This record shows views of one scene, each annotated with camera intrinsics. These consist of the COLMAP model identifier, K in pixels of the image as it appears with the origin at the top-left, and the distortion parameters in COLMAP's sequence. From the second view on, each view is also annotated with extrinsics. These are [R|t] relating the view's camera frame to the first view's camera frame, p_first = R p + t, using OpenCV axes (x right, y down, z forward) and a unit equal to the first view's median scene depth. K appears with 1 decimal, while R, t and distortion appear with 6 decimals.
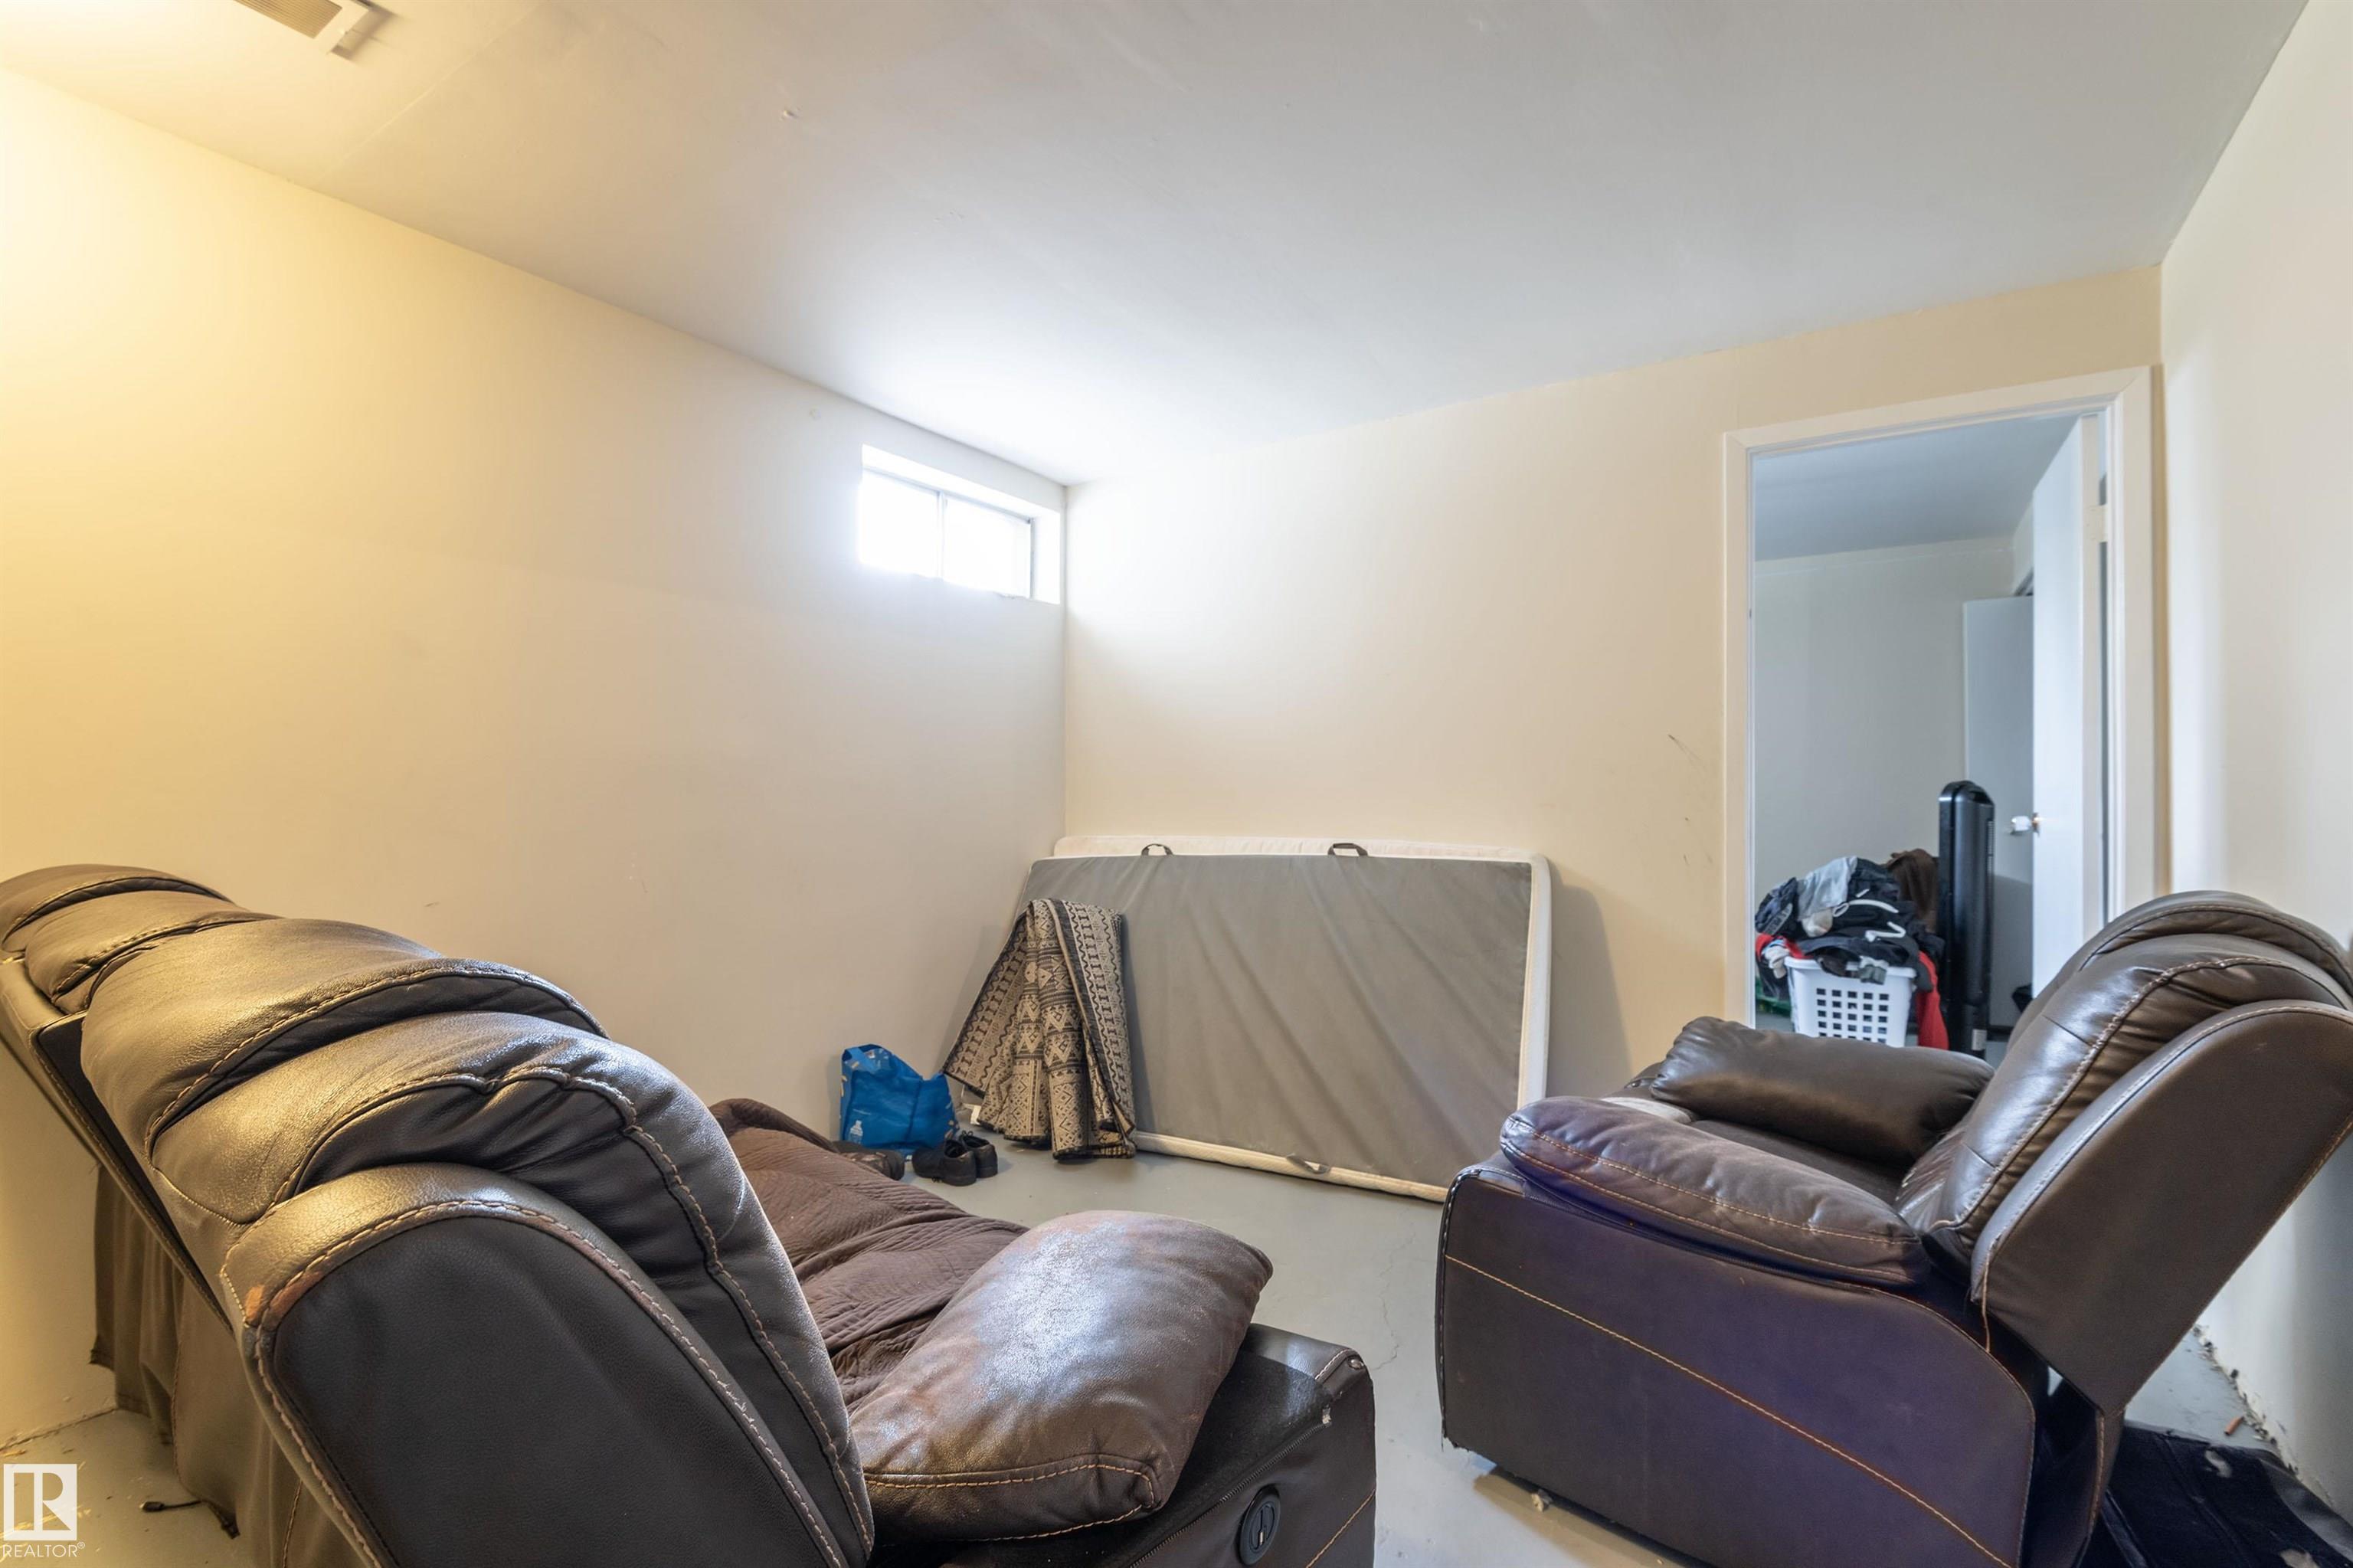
lens RADIAL K [[1059.7, 0, 1176.5], [0, 1059.7, 784.0], [0, 0, 1]] dist [0.043845, -0.023547]
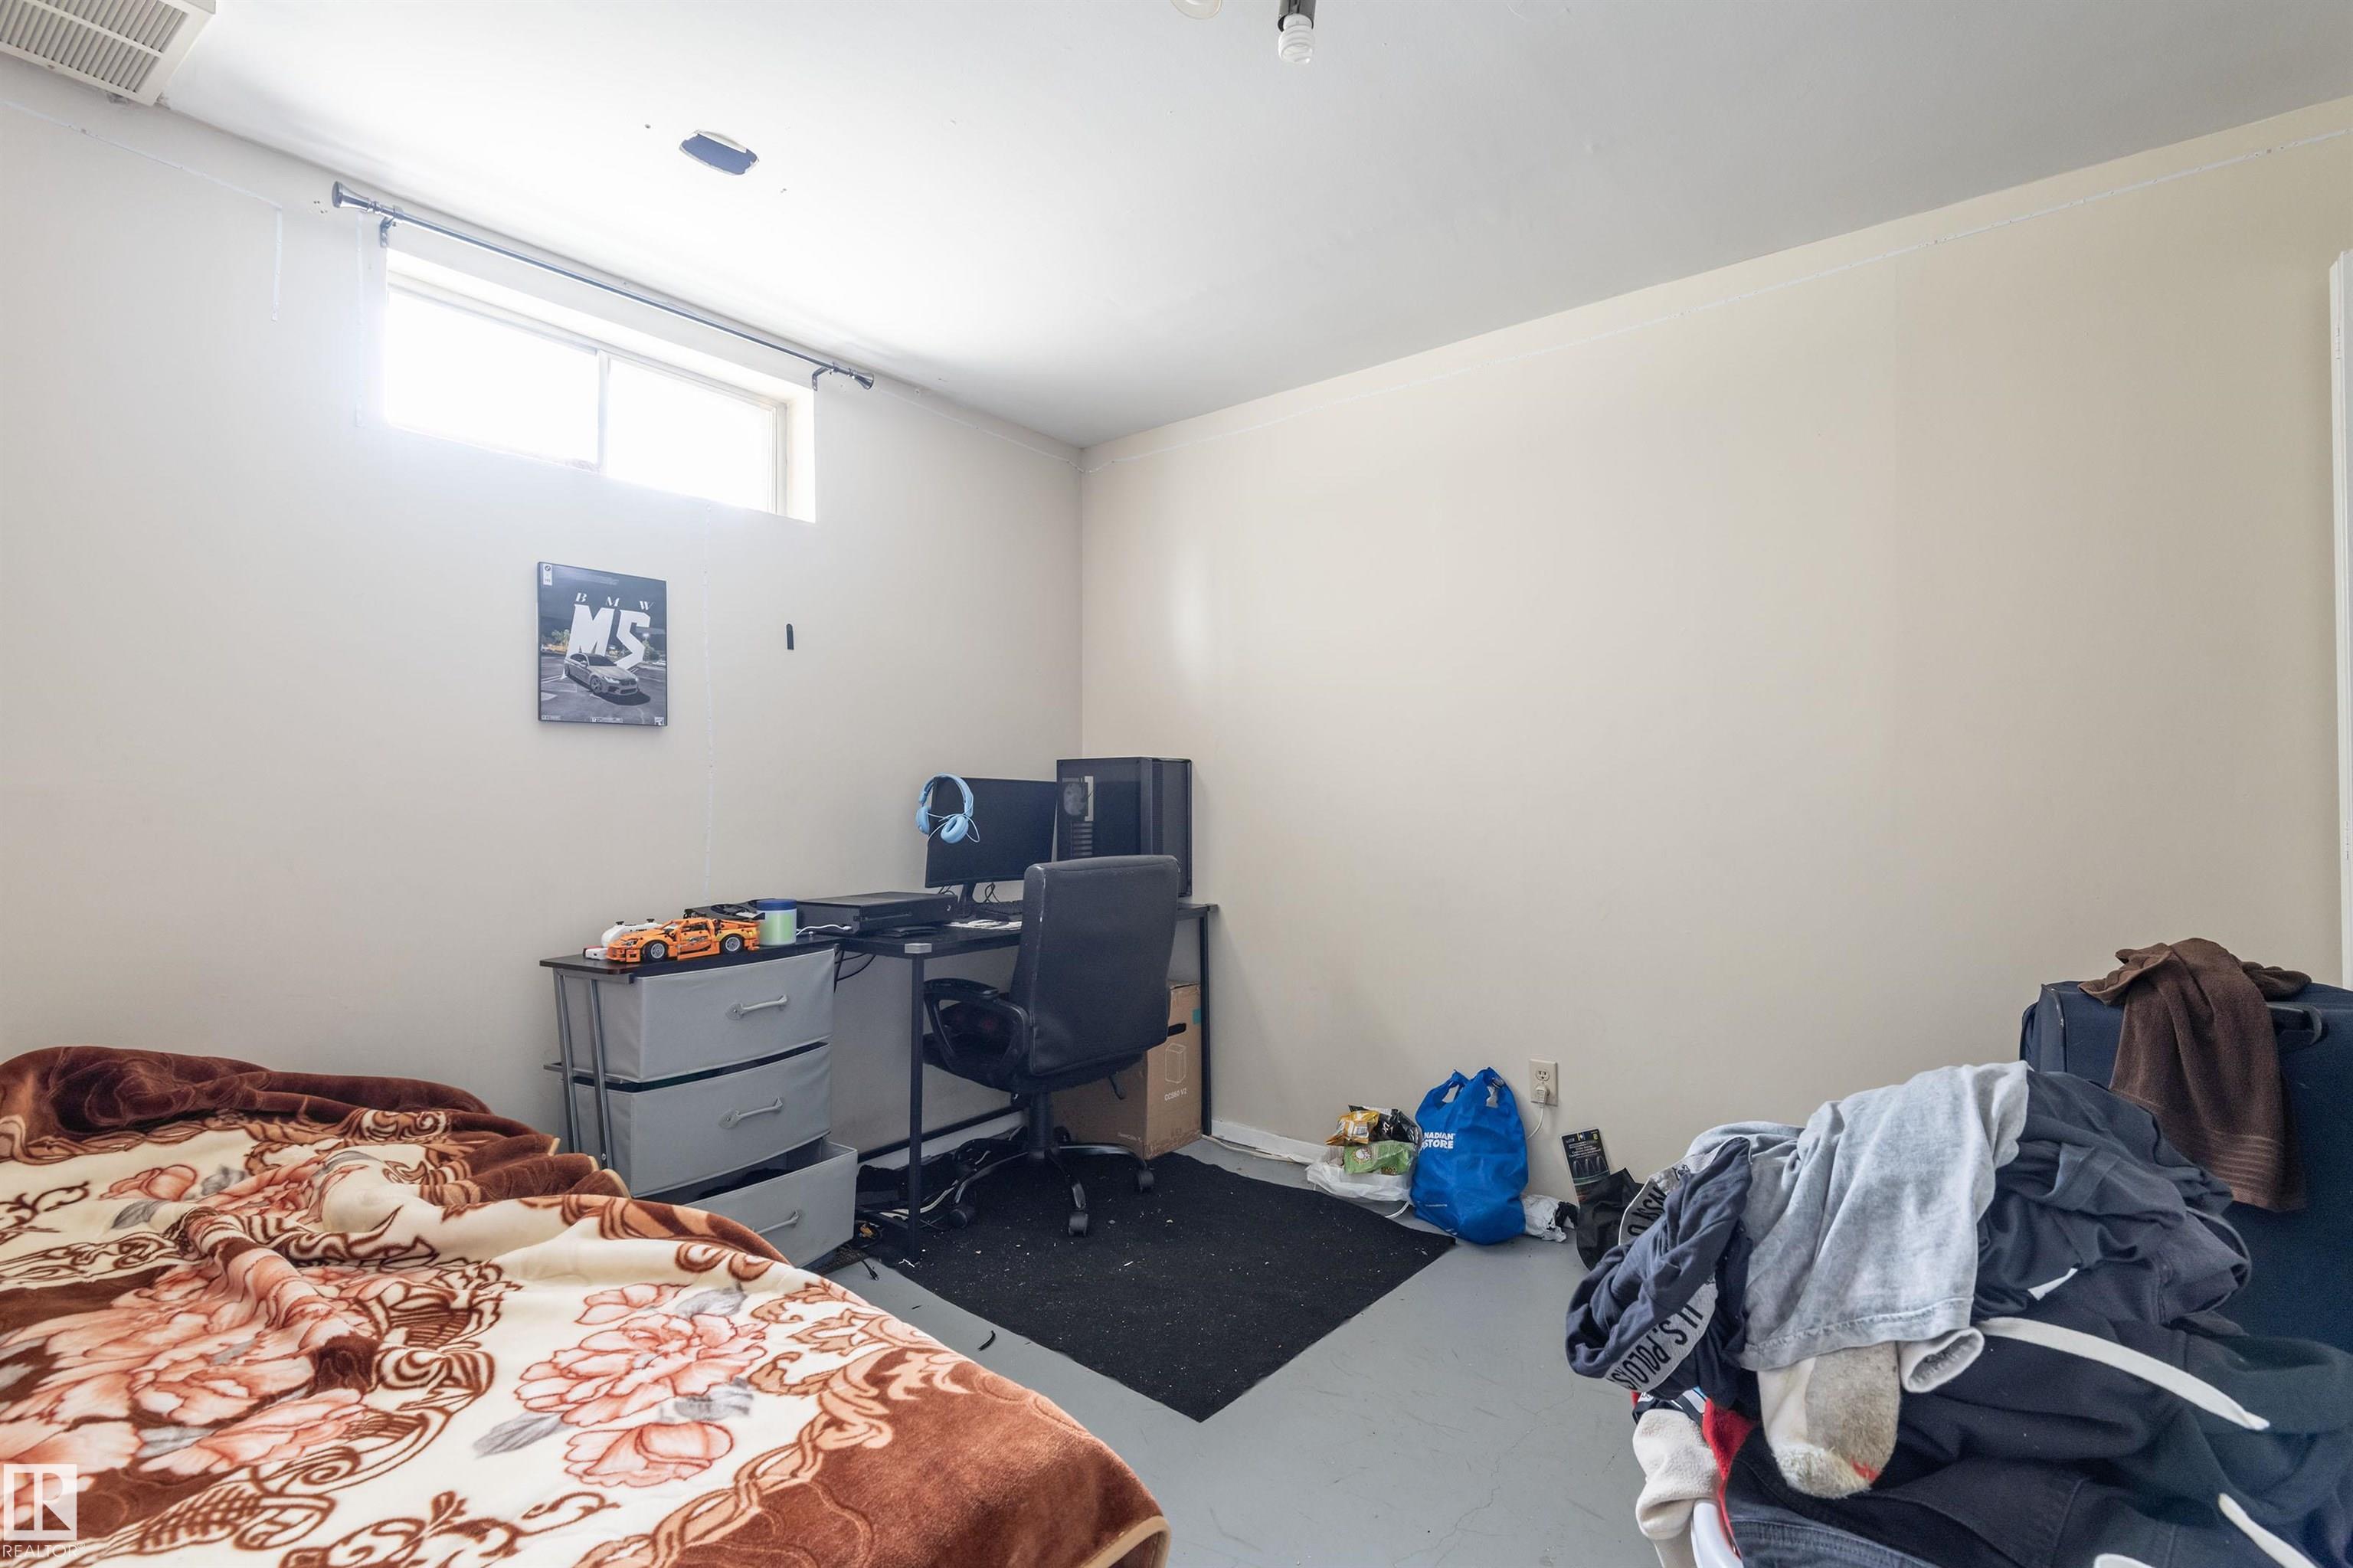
lens RADIAL K [[1059.7, 0, 1176.5], [0, 1059.7, 784.0], [0, 0, 1]] dist [0.043845, -0.023547]
pose [[0.995318, 0.002410, -0.096625, 0.483378], [-0.001998, 0.999988, 0.004361, 0.007996], [0.096634, -0.004147, 0.995311, 0.767536]]
